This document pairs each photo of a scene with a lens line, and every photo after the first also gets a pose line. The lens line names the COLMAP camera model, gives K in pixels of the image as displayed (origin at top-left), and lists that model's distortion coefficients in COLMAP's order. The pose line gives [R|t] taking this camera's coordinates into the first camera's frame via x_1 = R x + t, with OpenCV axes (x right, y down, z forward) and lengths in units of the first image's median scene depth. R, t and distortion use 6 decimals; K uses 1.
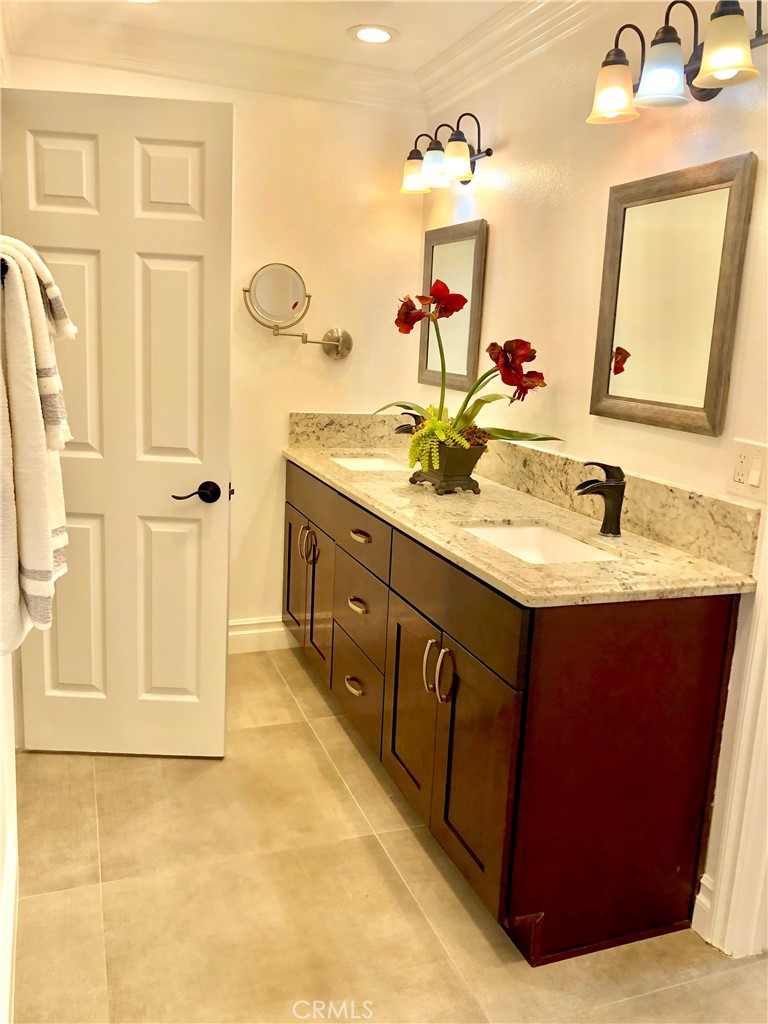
lens RADIAL K [[849.1, 0, 374.2], [0, 849.1, 507.4], [0, 0, 1]] dist [0.035390, -0.049289]
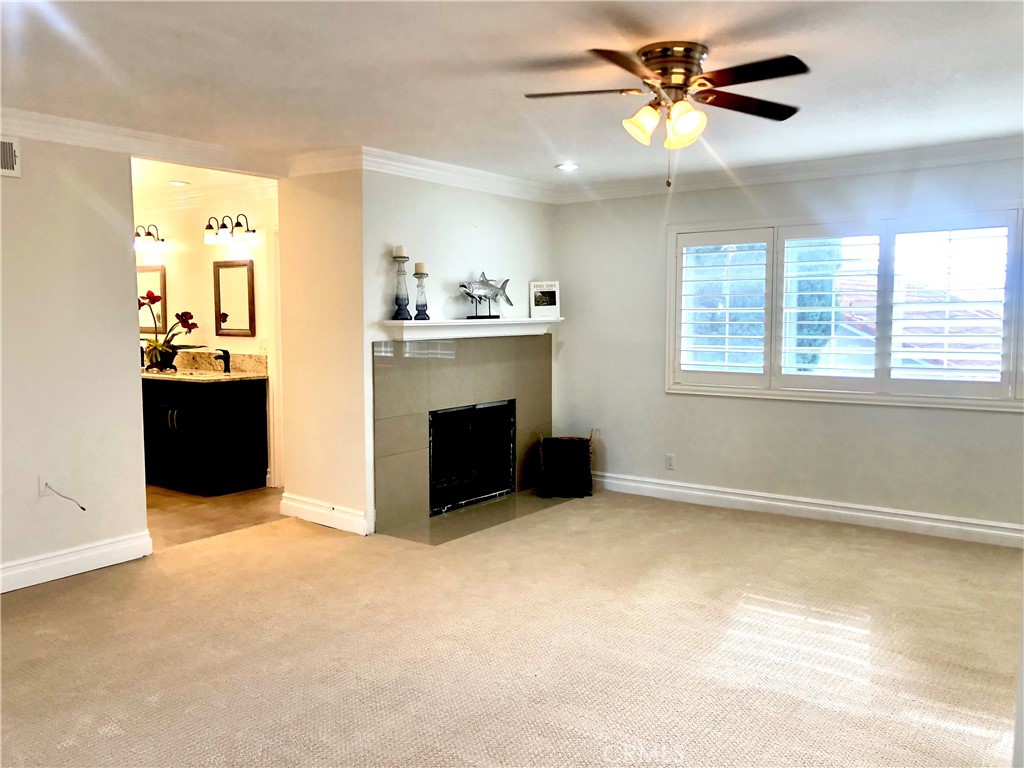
lens RADIAL K [[849.1, 0, 506.5], [0, 849.1, 388.9], [0, 0, 1]] dist [0.035390, -0.049289]
pose [[0.842149, -0.085777, 0.532378, -0.455380], [0.144705, 0.987005, -0.069876, 0.398694], [-0.519466, 0.135883, 0.843618, -1.864318]]
